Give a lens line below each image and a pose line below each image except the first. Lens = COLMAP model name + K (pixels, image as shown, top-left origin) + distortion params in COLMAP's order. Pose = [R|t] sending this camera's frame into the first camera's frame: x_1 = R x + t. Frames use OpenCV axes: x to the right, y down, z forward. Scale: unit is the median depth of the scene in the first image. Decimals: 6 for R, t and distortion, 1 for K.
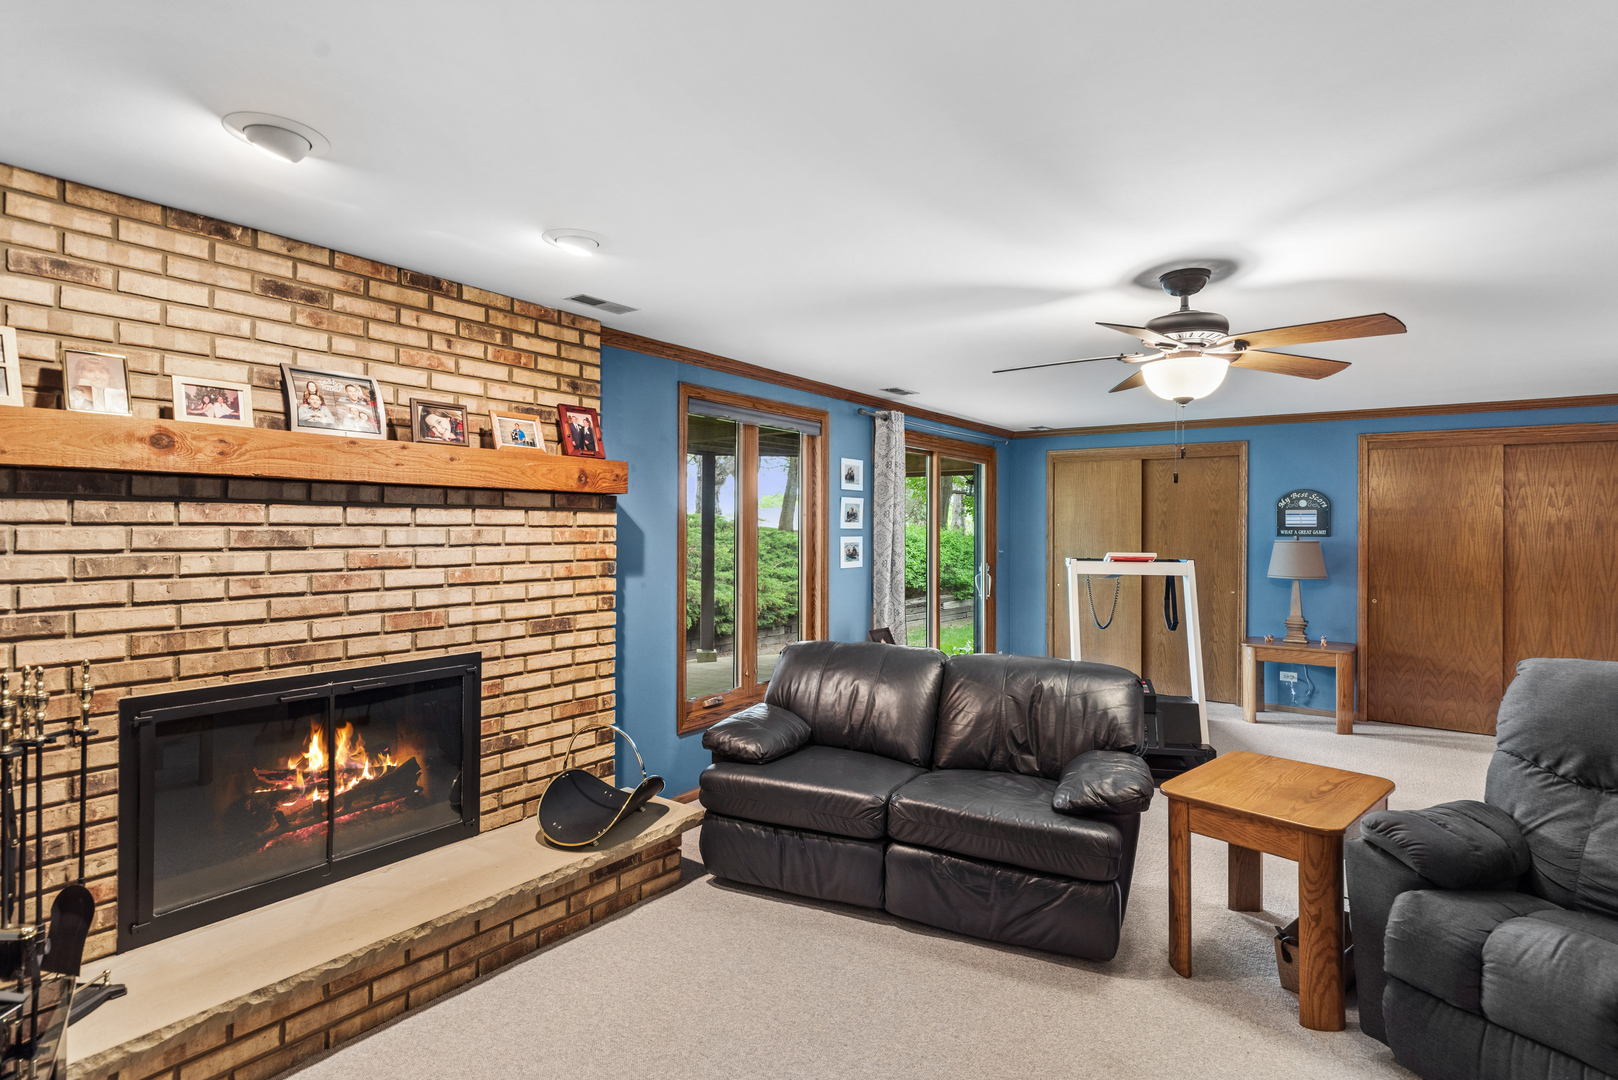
lens RADIAL K [[801.1, 0, 814.3], [0, 801.1, 526.6], [0, 0, 1]] dist [0.001453, -0.000795]
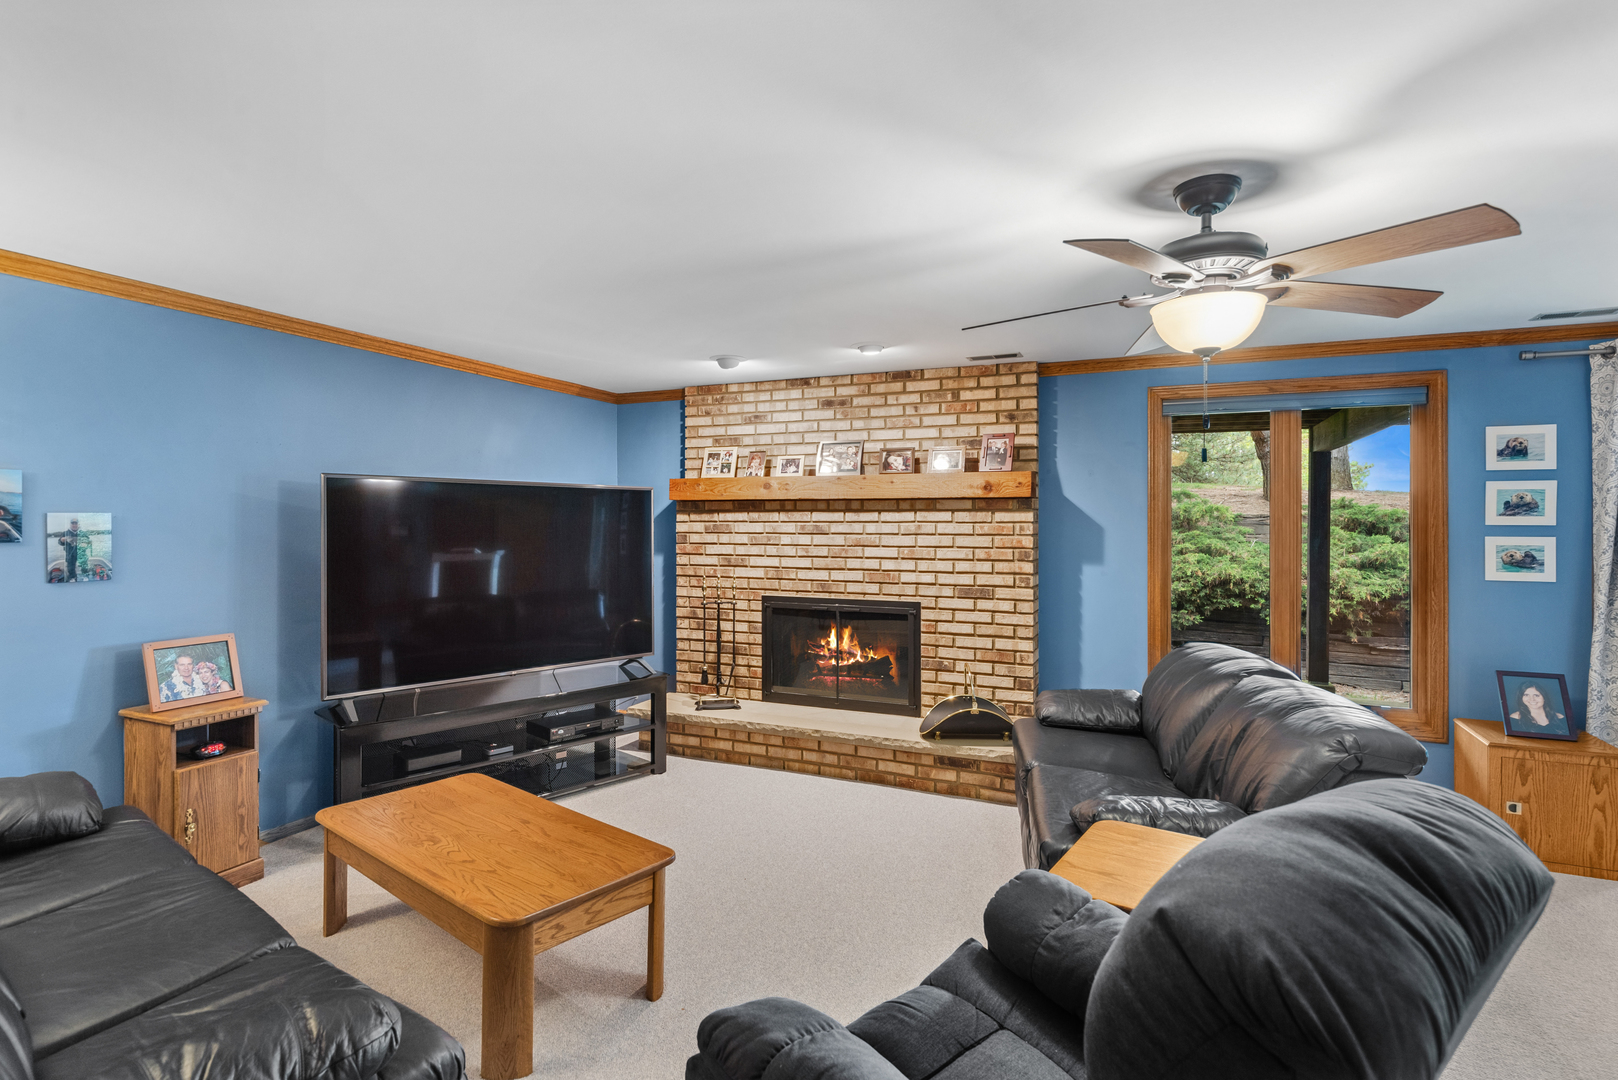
lens RADIAL K [[801.1, 0, 817.1], [0, 801.1, 534.5], [0, 0, 1]] dist [0.001453, -0.000795]
pose [[0.224799, 0.009338, -0.974360, 1.078137], [-0.001121, 0.999956, 0.009324, 0.008642], [0.974405, -0.001004, 0.224799, 0.449773]]
